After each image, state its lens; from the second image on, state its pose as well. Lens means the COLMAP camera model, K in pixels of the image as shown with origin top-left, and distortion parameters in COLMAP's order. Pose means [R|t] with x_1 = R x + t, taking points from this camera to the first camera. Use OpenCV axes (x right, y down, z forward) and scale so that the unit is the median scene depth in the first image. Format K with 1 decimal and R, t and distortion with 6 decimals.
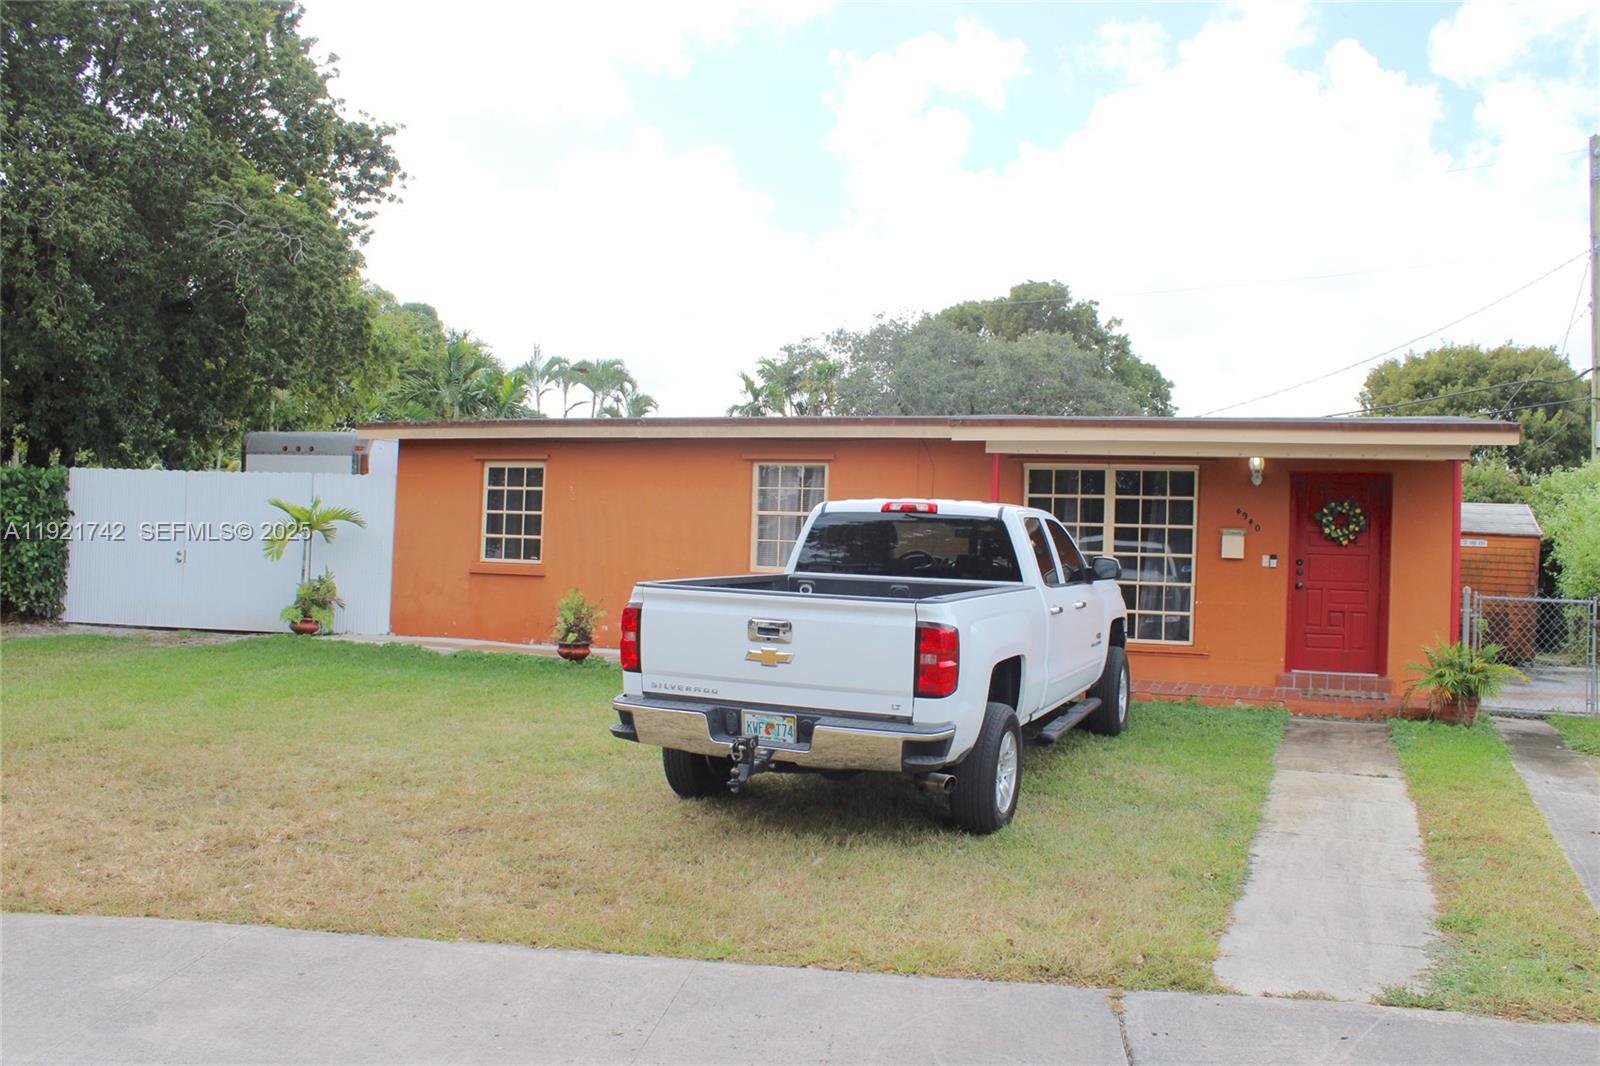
lens RADIAL K [[1338.5, 0, 809.3], [0, 1338.5, 521.6], [0, 0, 1]] dist [-0.163861, 0.152794]
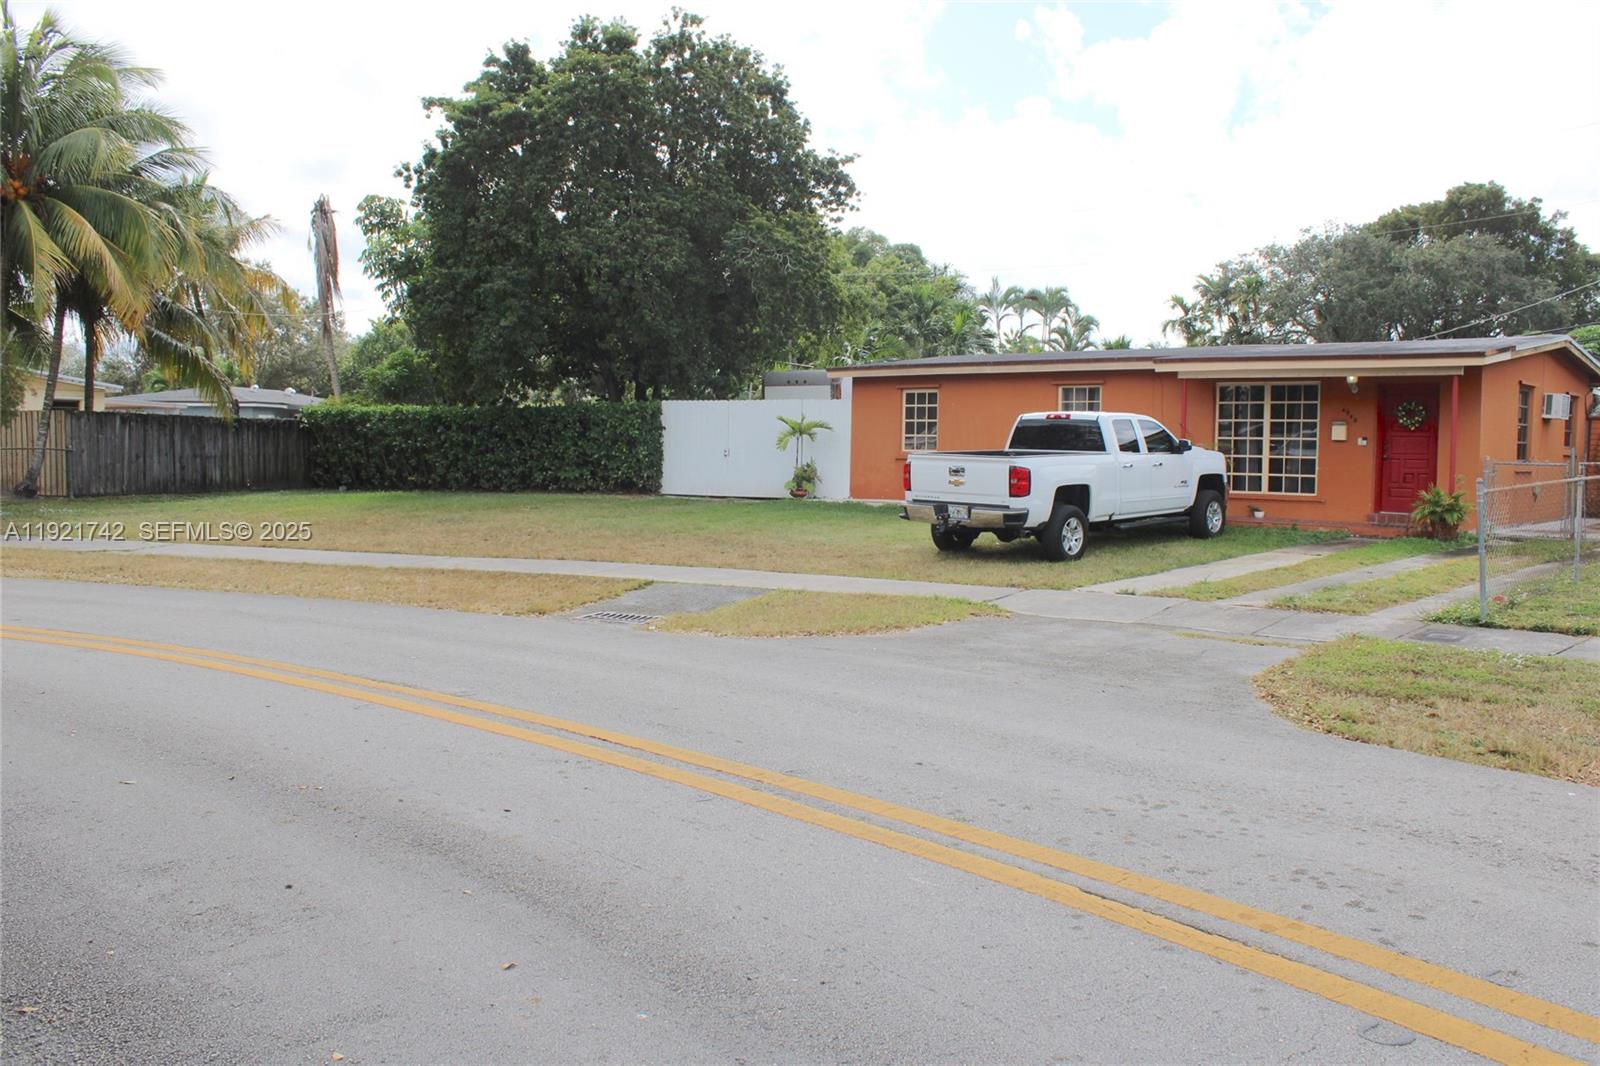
lens RADIAL K [[1338.5, 0, 809.3], [0, 1338.5, 521.6], [0, 0, 1]] dist [-0.163861, 0.152794]
pose [[0.925383, 0.000537, -0.379034, 0.255047], [0.027723, 0.997225, 0.069095, -0.000415], [0.378019, -0.074447, 0.922800, -0.530591]]
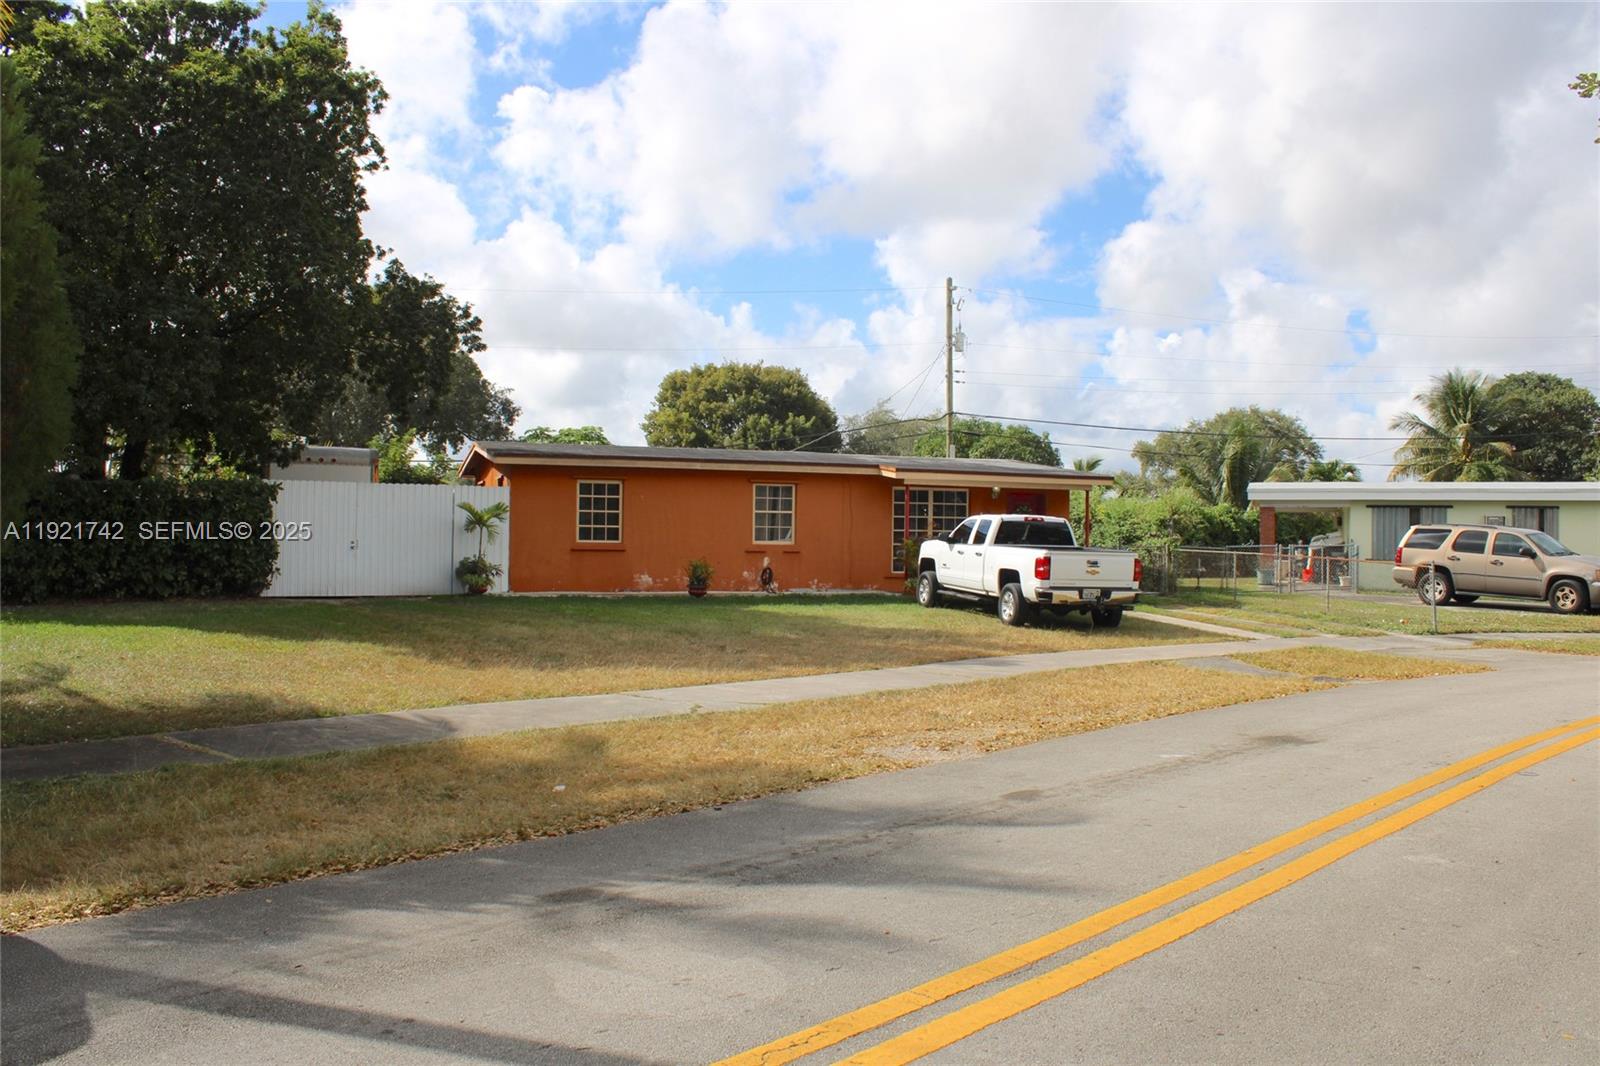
lens RADIAL K [[1338.5, 0, 809.3], [0, 1338.5, 521.6], [0, 0, 1]] dist [-0.163861, 0.152794]
pose [[0.766526, -0.016734, 0.641995, -1.026349], [-0.005300, 0.999462, 0.032380, -0.046471], [-0.642192, -0.028223, 0.766024, -0.391847]]
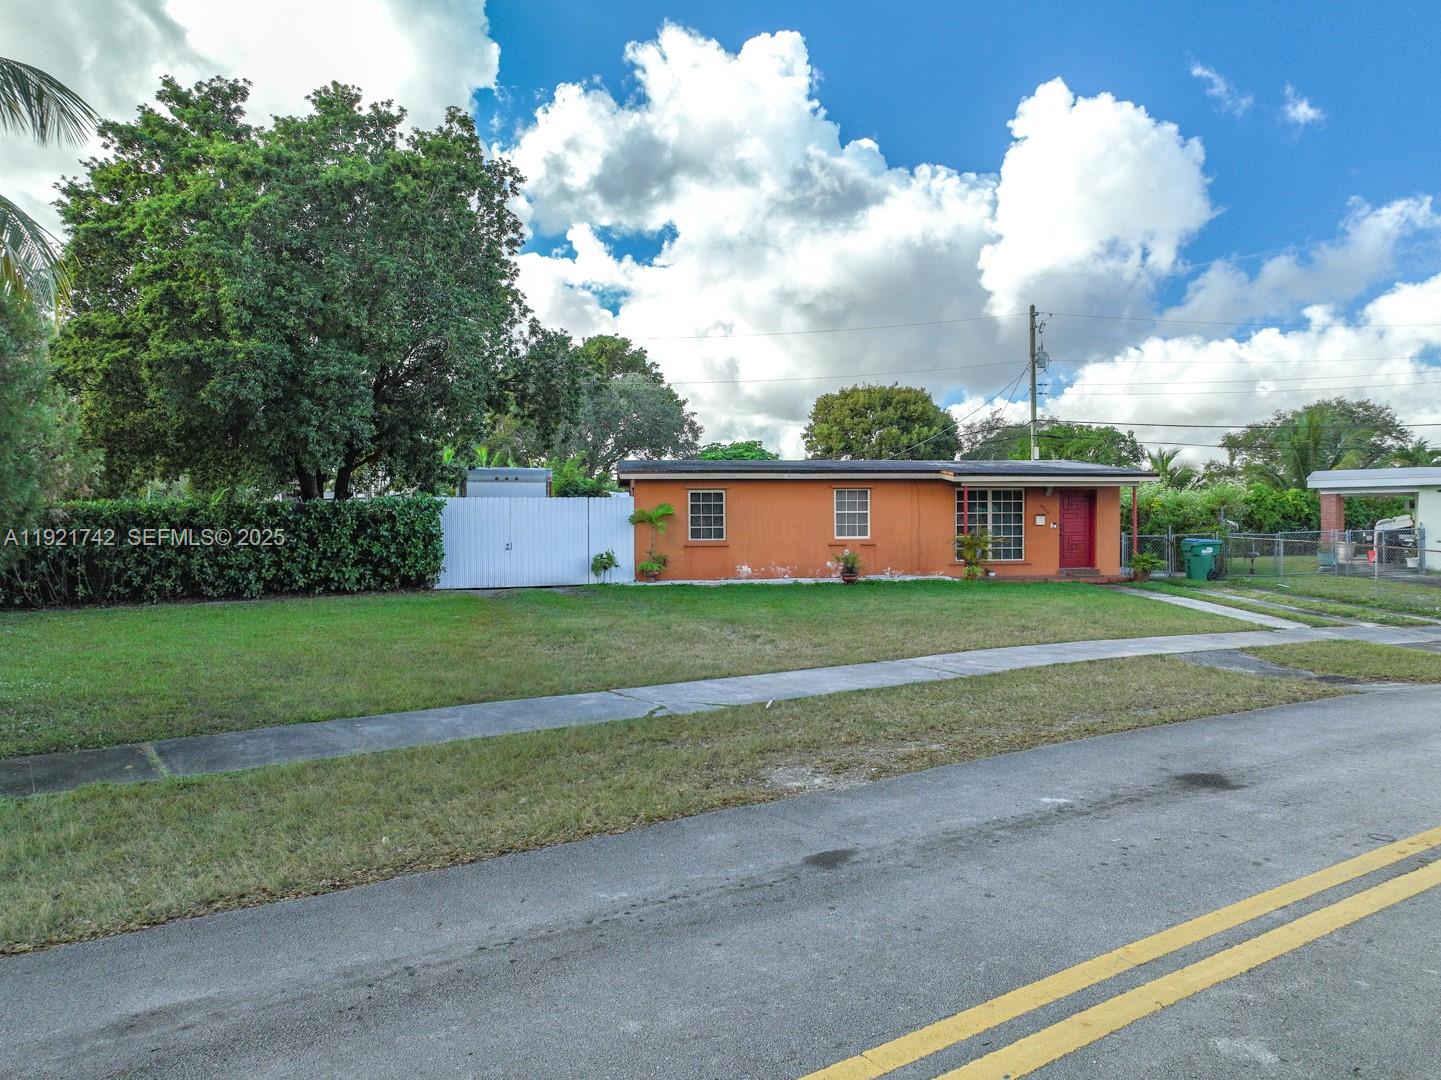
lens RADIAL K [[1018.5, 0, 720.5], [0, 1018.5, 540.0], [0, 0, 1]] dist [0.017279, -0.000046]
pose [[0.892456, -0.049155, 0.448448, -0.858599], [0.024354, 0.997846, 0.060907, -0.059919], [-0.450476, -0.043435, 0.891731, -0.364696]]
